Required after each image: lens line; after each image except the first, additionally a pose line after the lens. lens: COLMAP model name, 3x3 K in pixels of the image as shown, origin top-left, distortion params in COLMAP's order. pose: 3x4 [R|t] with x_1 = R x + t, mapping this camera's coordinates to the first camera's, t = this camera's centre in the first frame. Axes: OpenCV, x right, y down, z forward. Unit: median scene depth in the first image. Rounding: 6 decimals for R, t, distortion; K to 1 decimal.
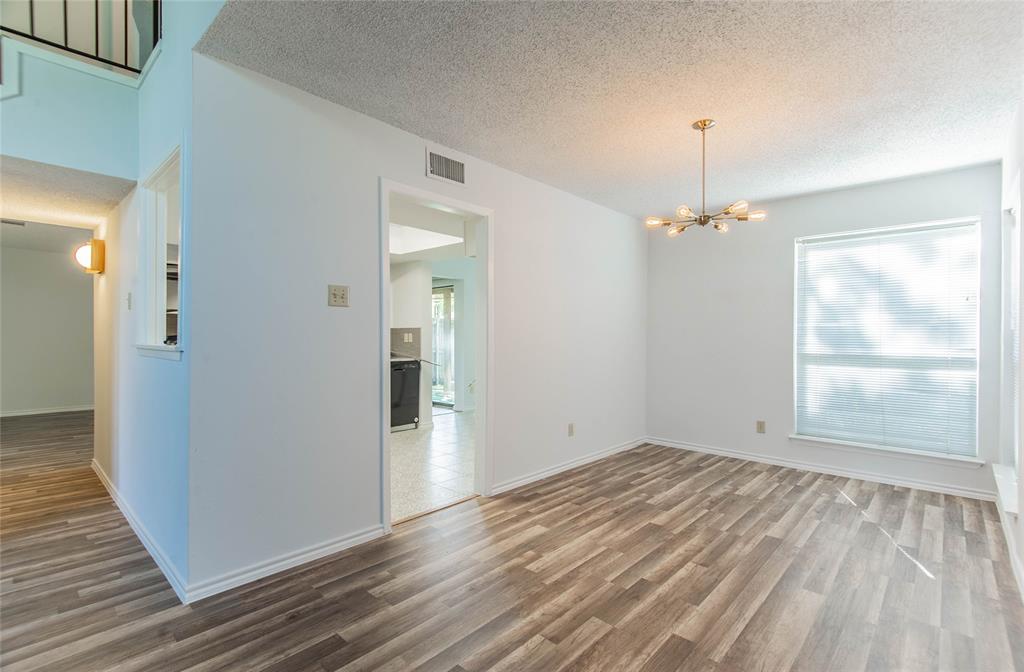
lens RADIAL K [[468.4, 0, 514.4], [0, 468.4, 324.1], [0, 0, 1]] dist [0.026261, -0.014689]
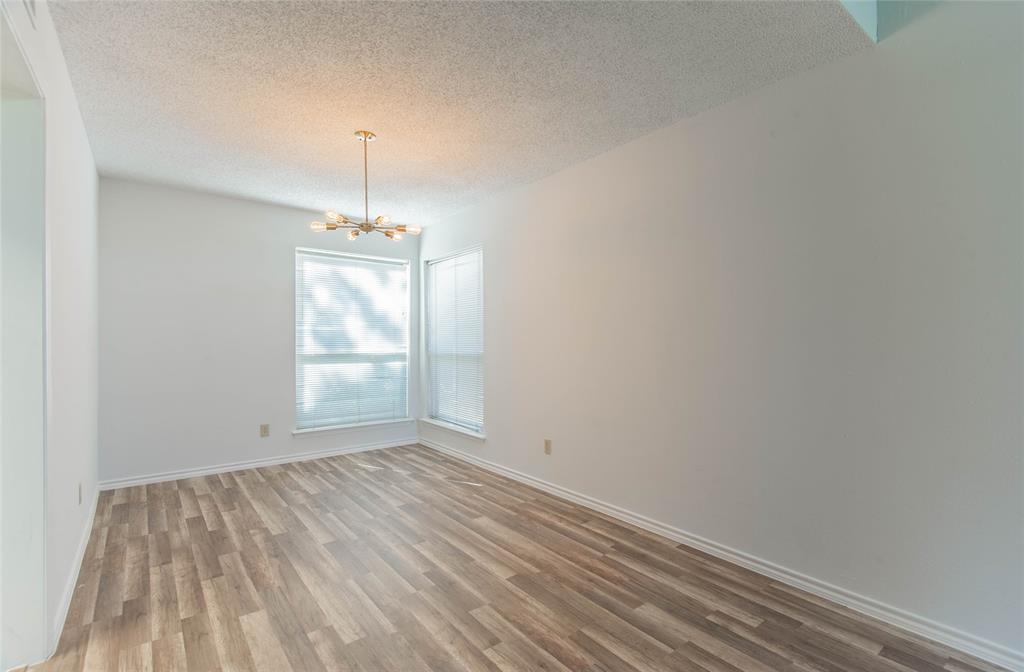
lens RADIAL K [[468.4, 0, 517.1], [0, 468.4, 331.1], [0, 0, 1]] dist [0.026261, -0.014689]
pose [[0.156257, 0.013538, 0.987624, -0.457848], [-0.027091, 0.999589, -0.009415, 0.007245], [-0.987345, -0.025285, 0.156560, 0.407866]]
